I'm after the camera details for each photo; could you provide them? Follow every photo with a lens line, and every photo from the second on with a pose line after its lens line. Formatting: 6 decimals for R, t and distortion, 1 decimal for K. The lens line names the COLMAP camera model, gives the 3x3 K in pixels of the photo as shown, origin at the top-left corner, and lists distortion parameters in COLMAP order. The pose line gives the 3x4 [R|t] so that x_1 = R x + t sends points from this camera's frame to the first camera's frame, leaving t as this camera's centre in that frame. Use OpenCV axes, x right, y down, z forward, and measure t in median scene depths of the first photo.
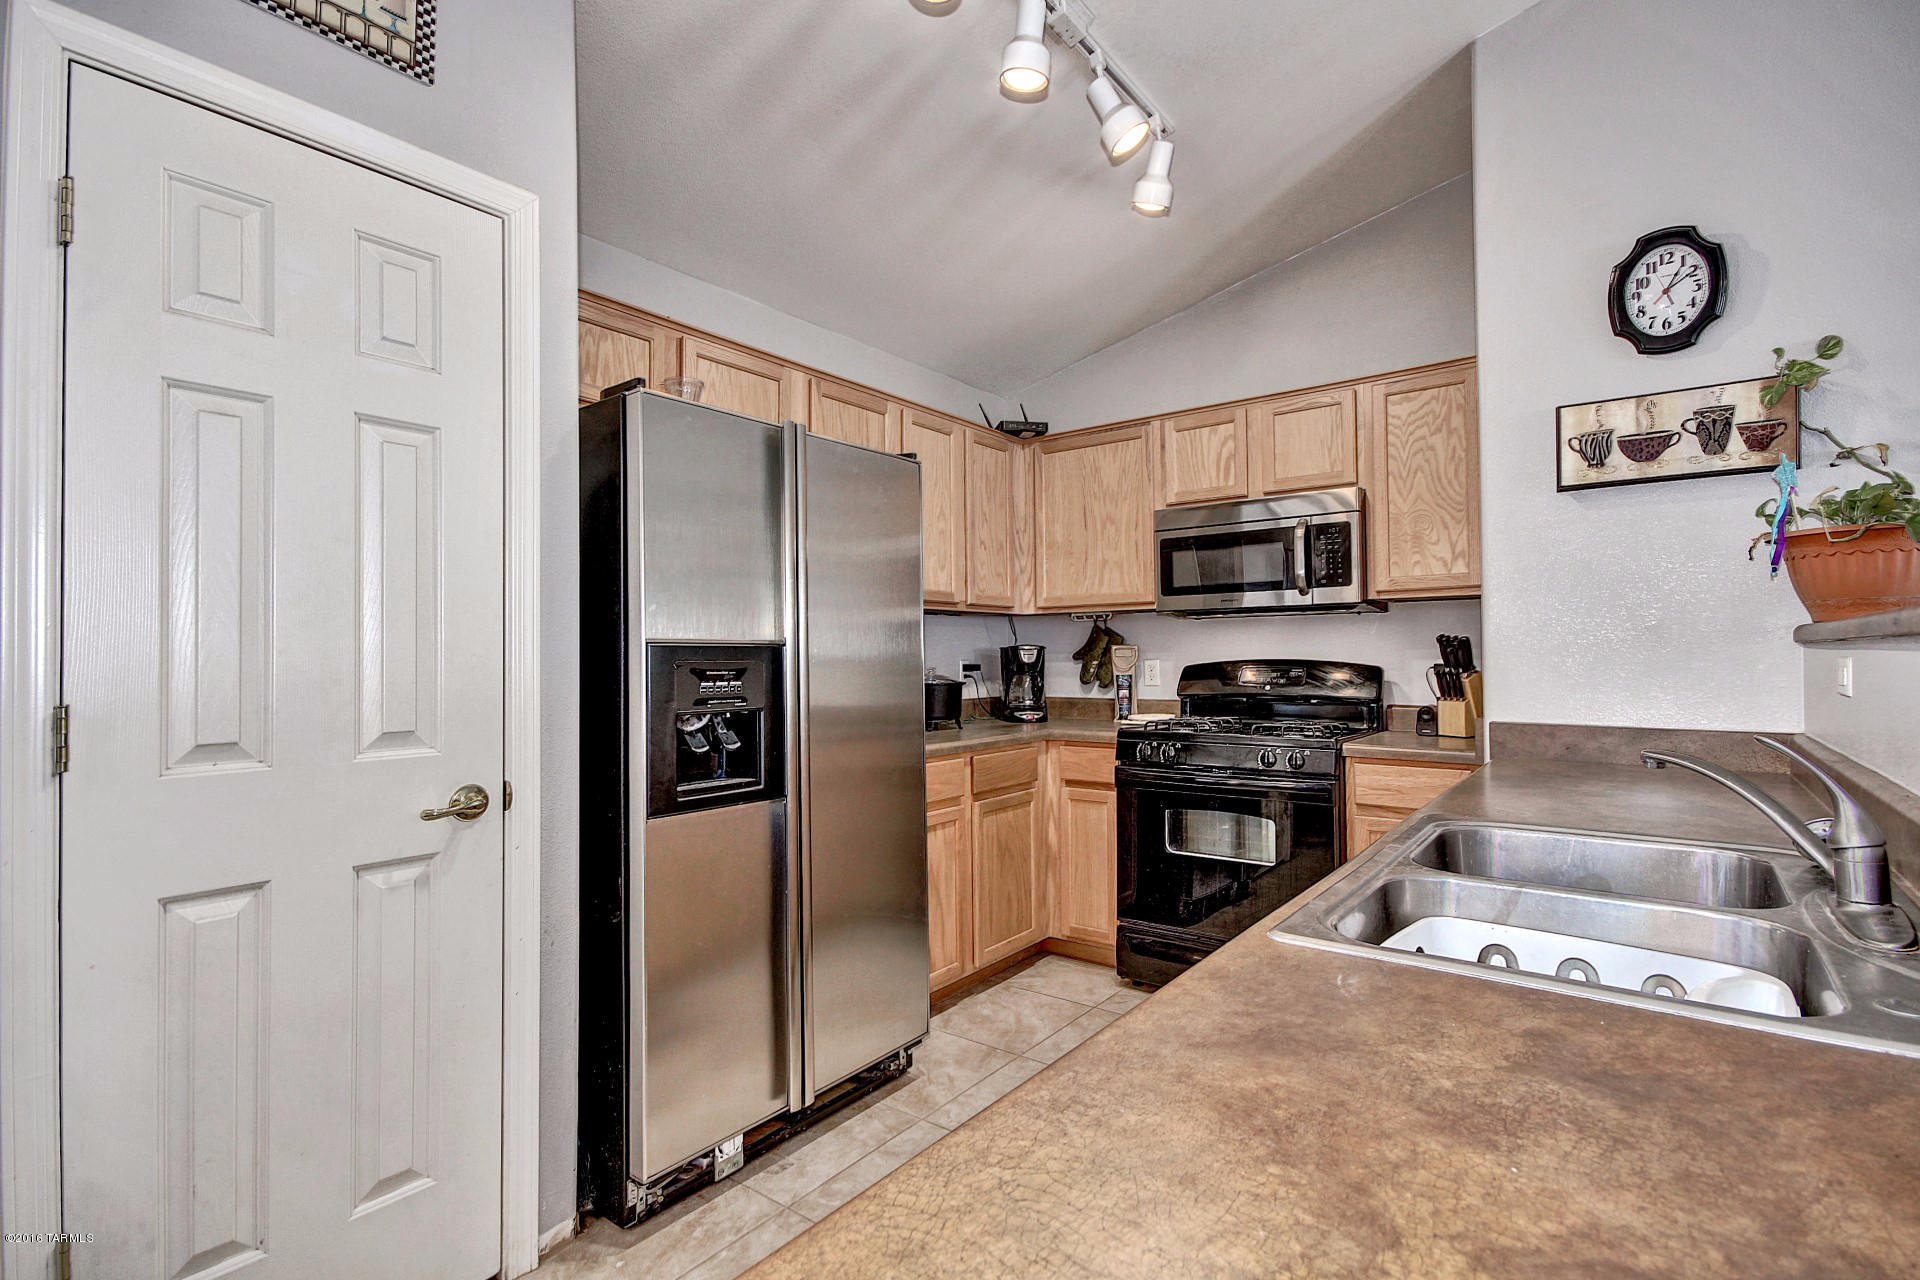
lens RADIAL K [[887.6, 0, 970.2], [0, 887.6, 644.2], [0, 0, 1]] dist [-0.000736, 0.001292]
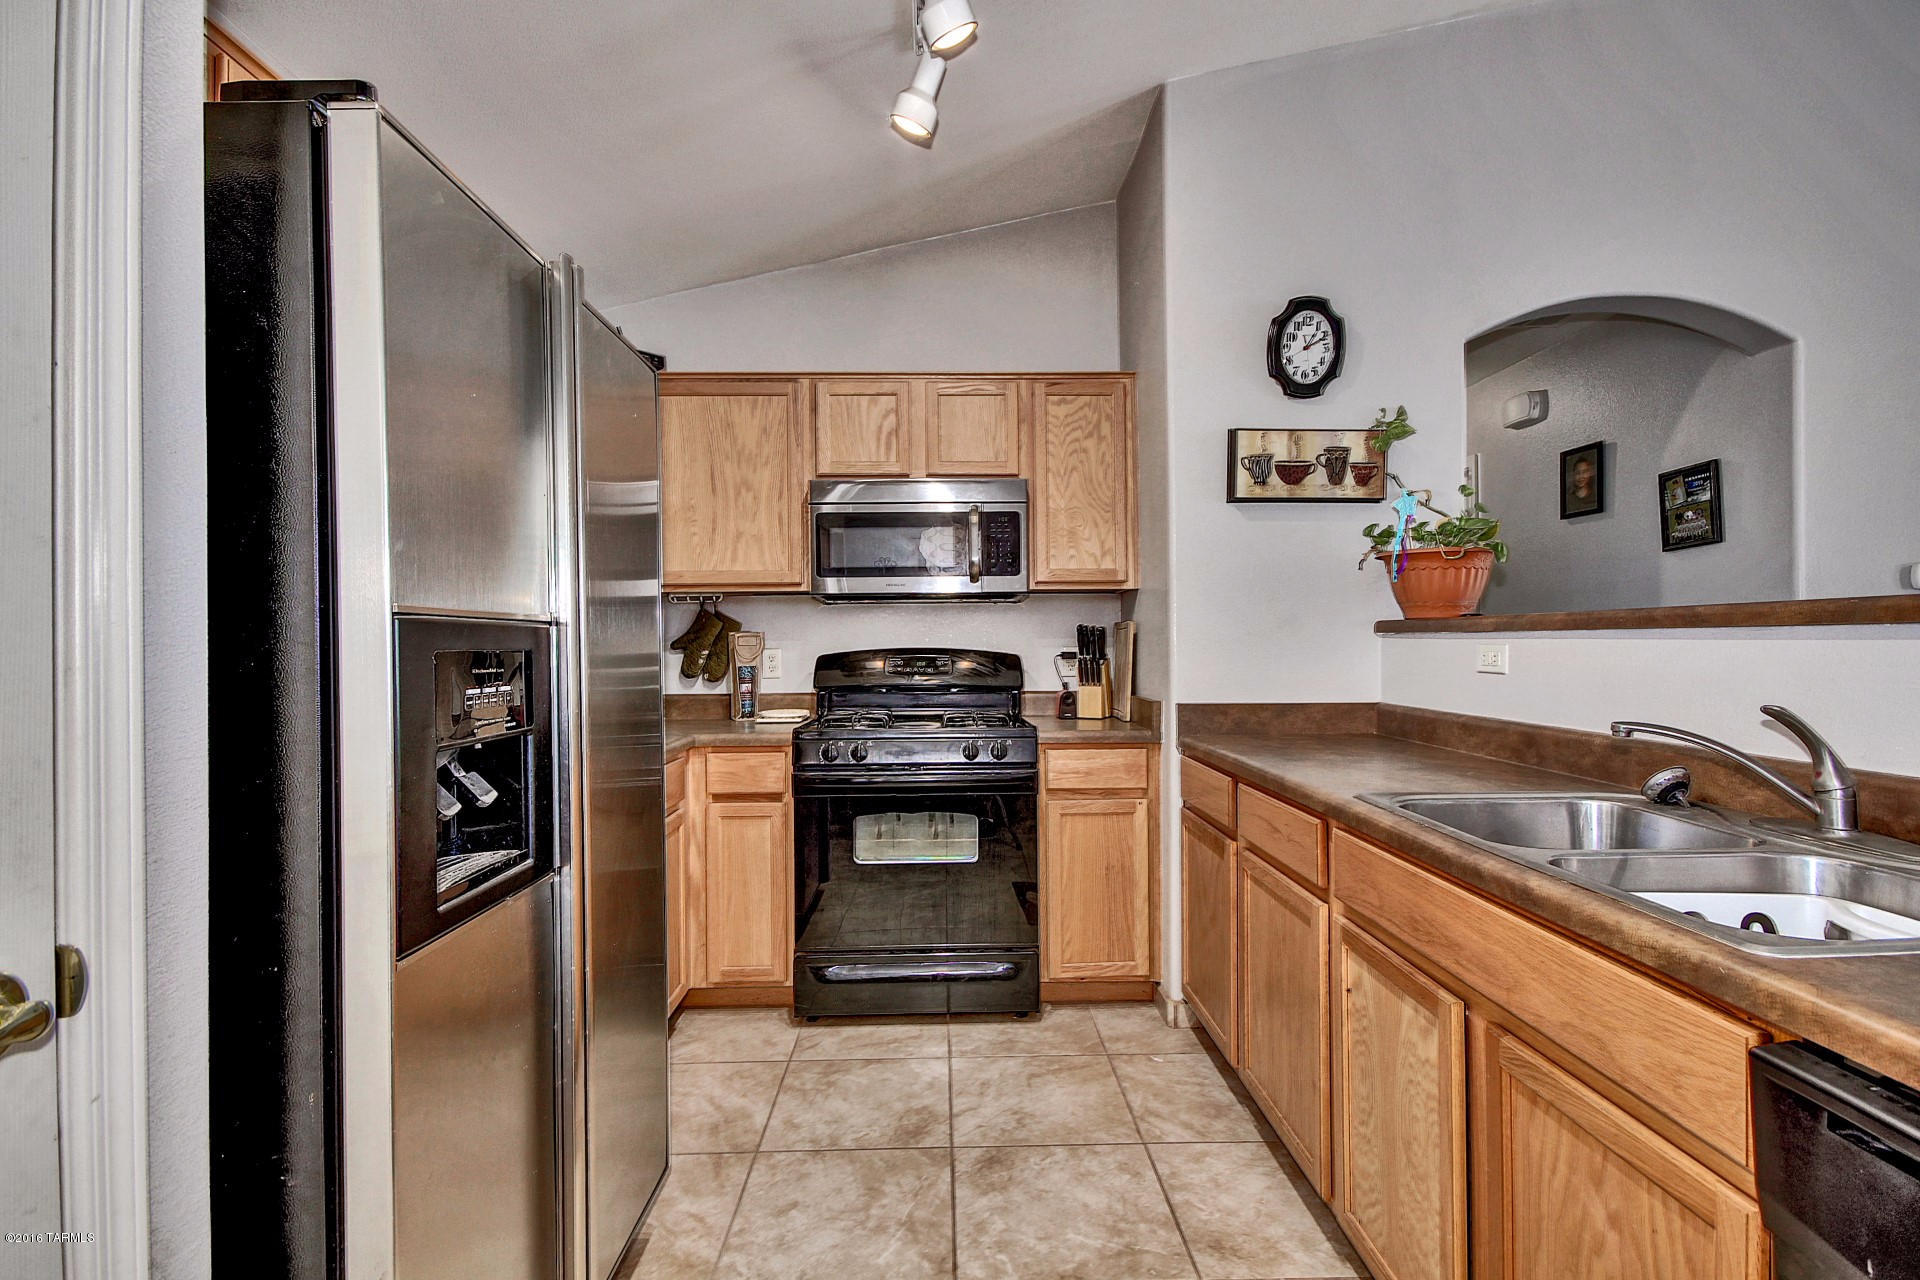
lens RADIAL K [[887.6, 0, 961.5], [0, 887.6, 643.7], [0, 0, 1]] dist [-0.000736, 0.001292]
pose [[0.778893, 0.001467, 0.627155, -0.269604], [-0.008243, 0.999935, 0.007899, 0.005161], [-0.627103, -0.011323, 0.778854, 0.252523]]
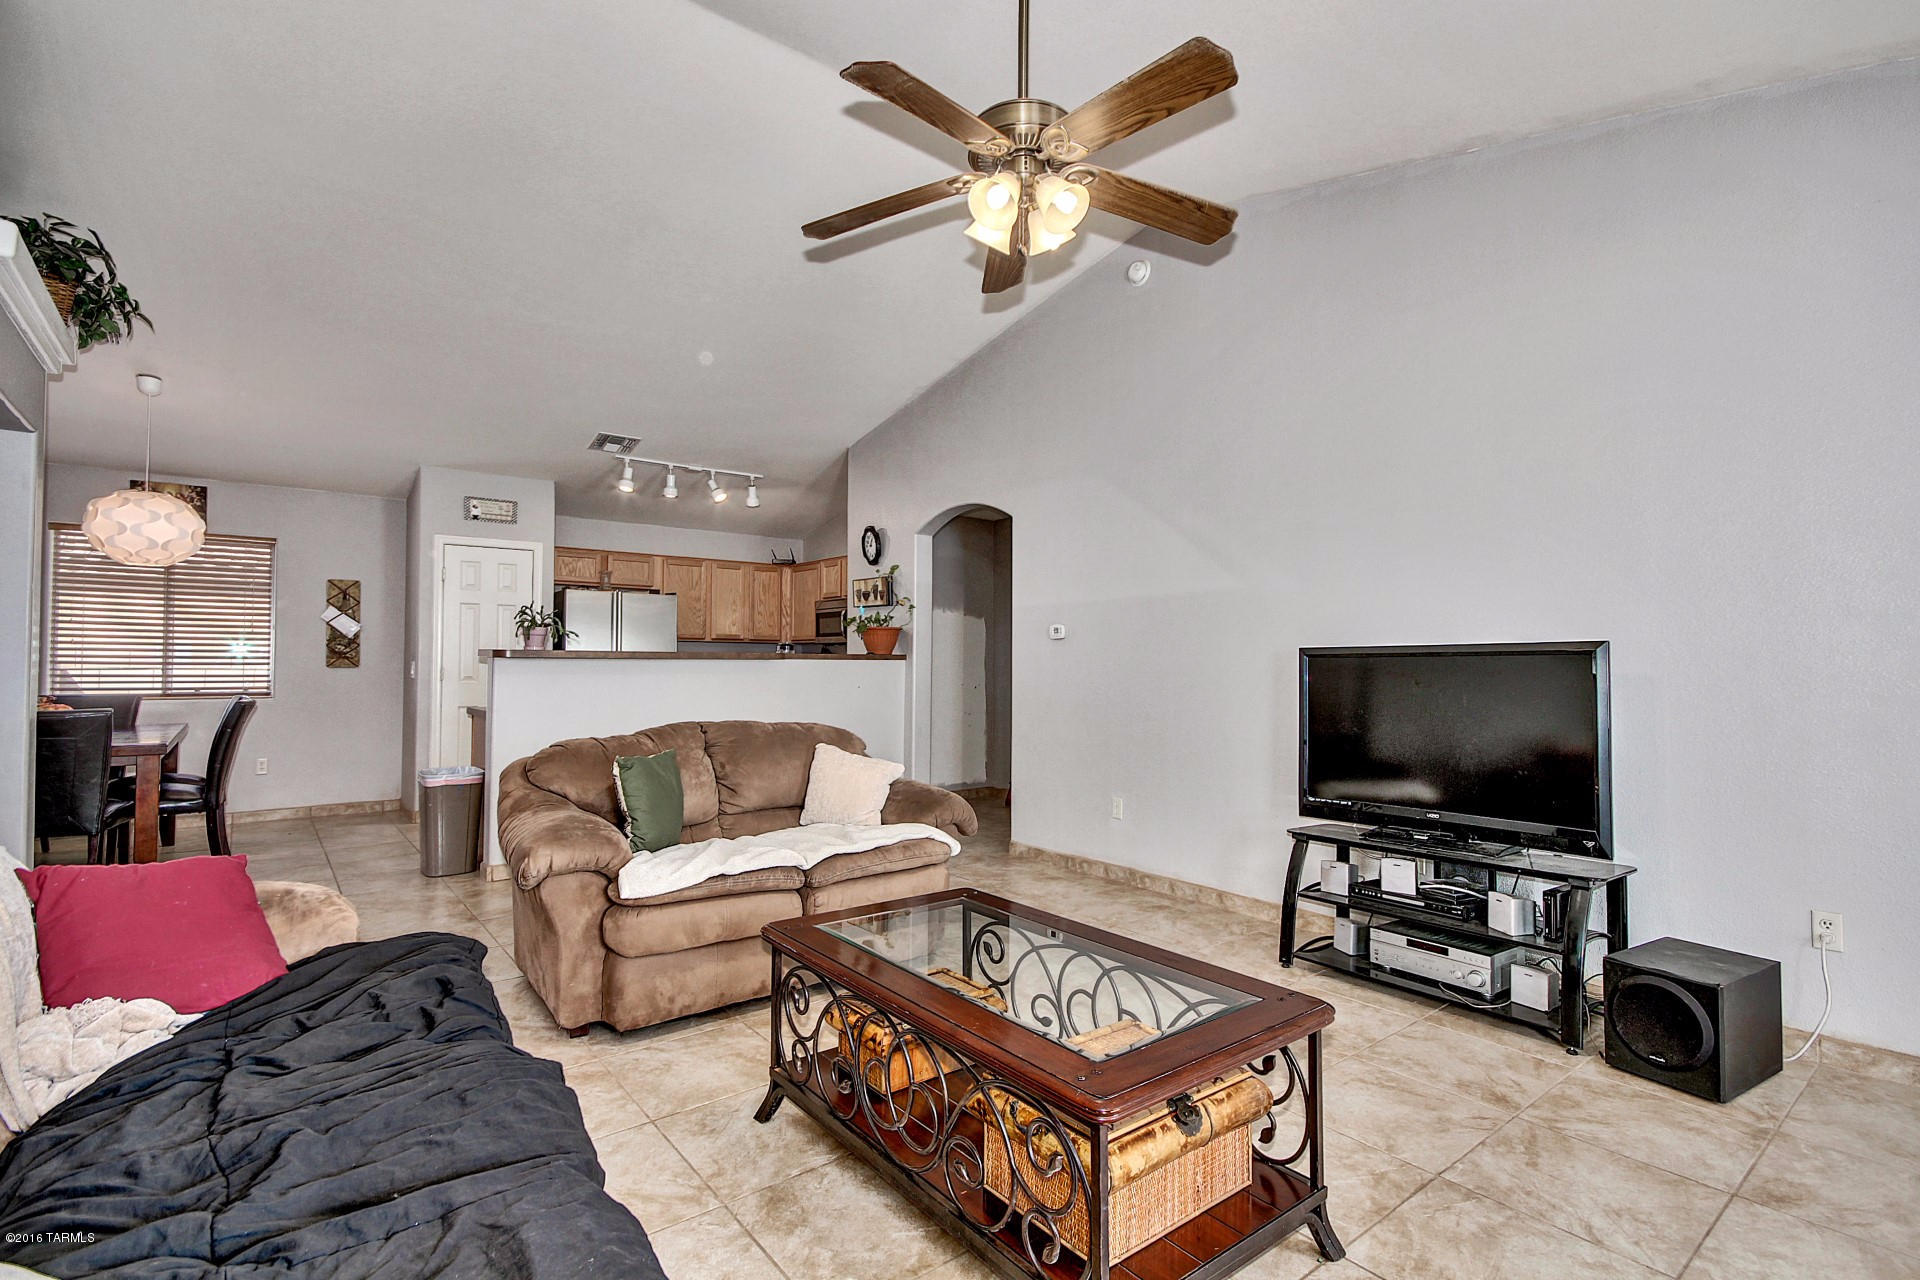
lens RADIAL K [[887.6, 0, 957.9], [0, 887.6, 641.8], [0, 0, 1]] dist [-0.000736, 0.001292]
pose [[0.970479, 0.013314, -0.240818, 1.370873], [-0.015716, 0.999844, -0.008054, -0.032002], [0.240673, 0.011601, 0.970537, -1.448551]]
